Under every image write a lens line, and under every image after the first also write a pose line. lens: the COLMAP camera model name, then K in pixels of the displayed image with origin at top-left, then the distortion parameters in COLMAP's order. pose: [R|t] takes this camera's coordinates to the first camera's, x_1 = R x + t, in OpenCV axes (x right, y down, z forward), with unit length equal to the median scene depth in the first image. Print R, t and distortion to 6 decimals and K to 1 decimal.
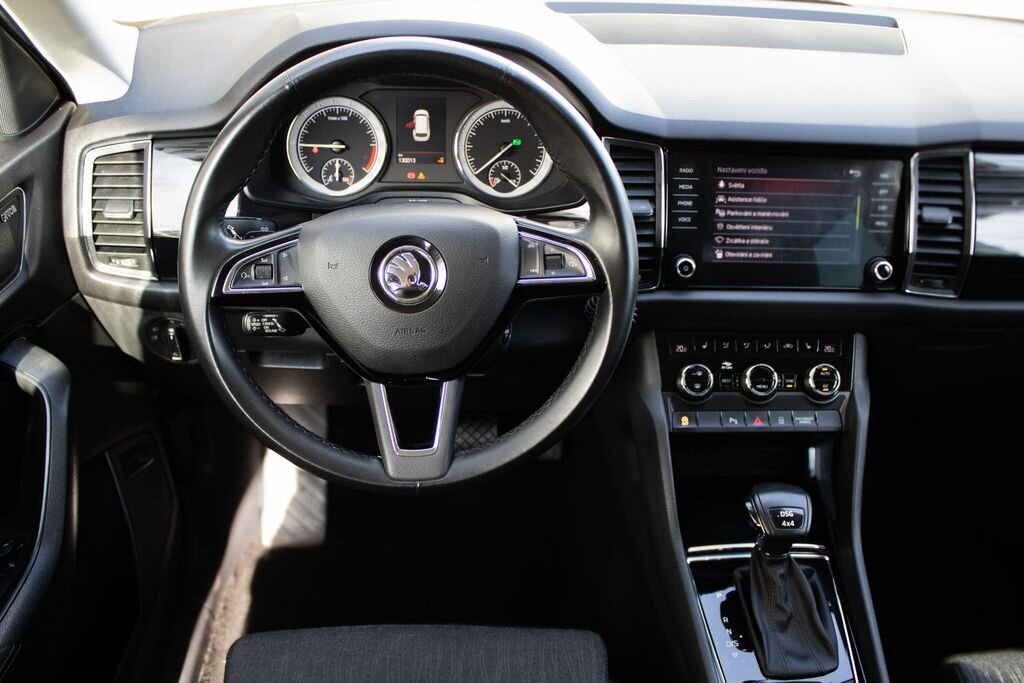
lens RADIAL K [[898.7, 0, 512.0], [0, 898.7, 341.5], [0, 0, 1]] dist [-0.150461, 0.143444]
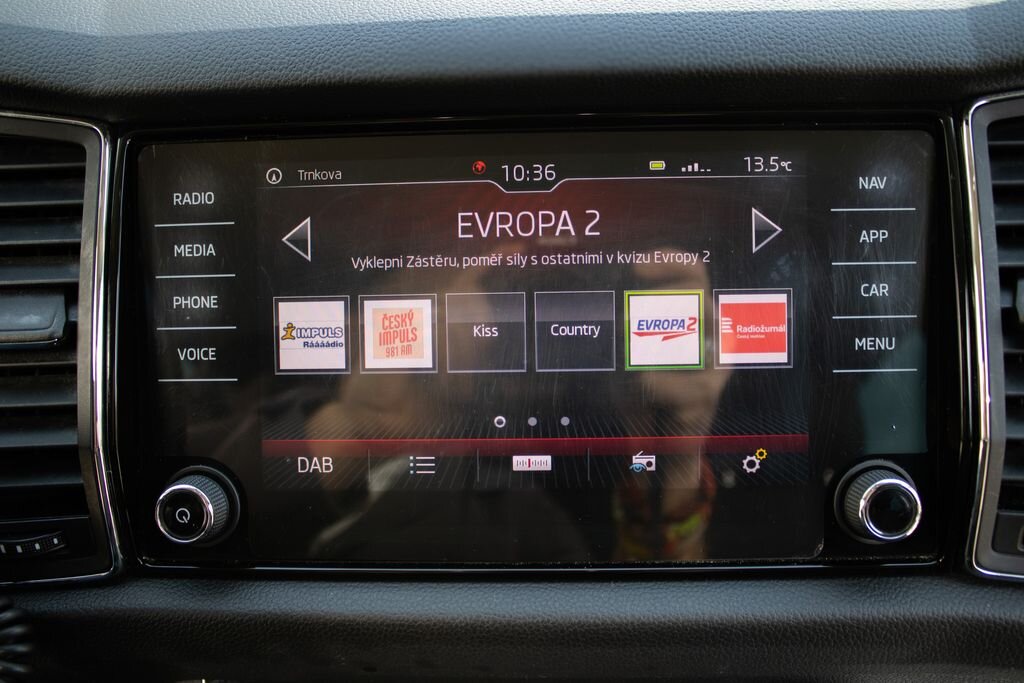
lens RADIAL K [[898.7, 0, 512.0], [0, 898.7, 341.5], [0, 0, 1]] dist [-0.150461, 0.143444]
pose [[0.993730, -0.025659, -0.108821, 0.334645], [0.009875, 0.989648, -0.143176, -0.095155], [0.111368, 0.141204, 0.983696, 0.701871]]
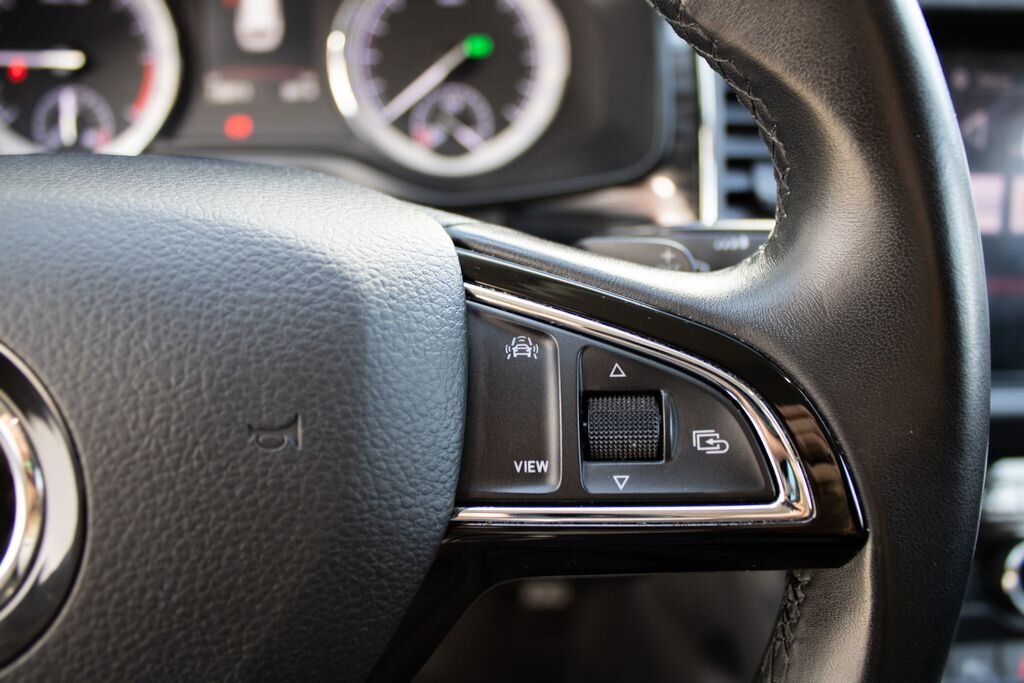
lens RADIAL K [[898.7, 0, 512.0], [0, 898.7, 341.5], [0, 0, 1]] dist [-0.150461, 0.143444]
pose [[0.999601, -0.021396, 0.018420, 0.012233], [0.021273, 0.999750, 0.006840, -0.085985], [-0.018561, -0.006446, 0.999807, 0.603926]]
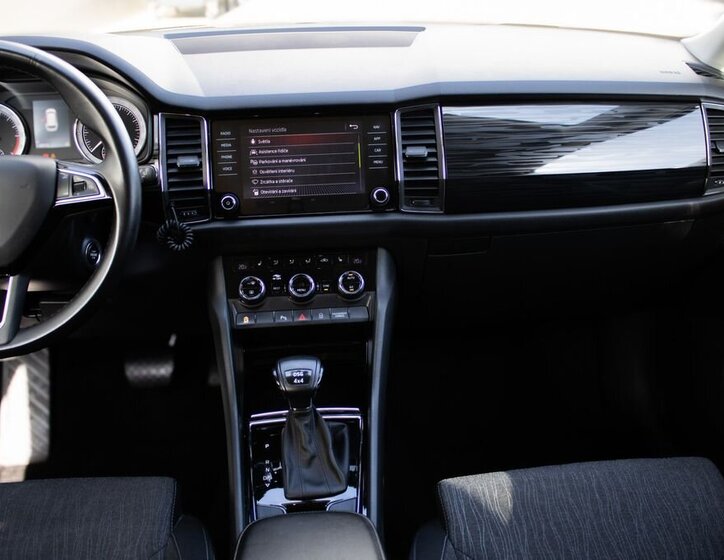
lens RADIAL K [[737.1, 0, 362.0], [0, 737.1, 280.0], [0, 0, 1]] dist [-0.157372, 0.151043]
pose [[0.997531, -0.063549, 0.029895, 0.353208], [0.066243, 0.992784, -0.099960, 0.158144], [-0.023327, 0.101694, 0.994542, -0.105480]]
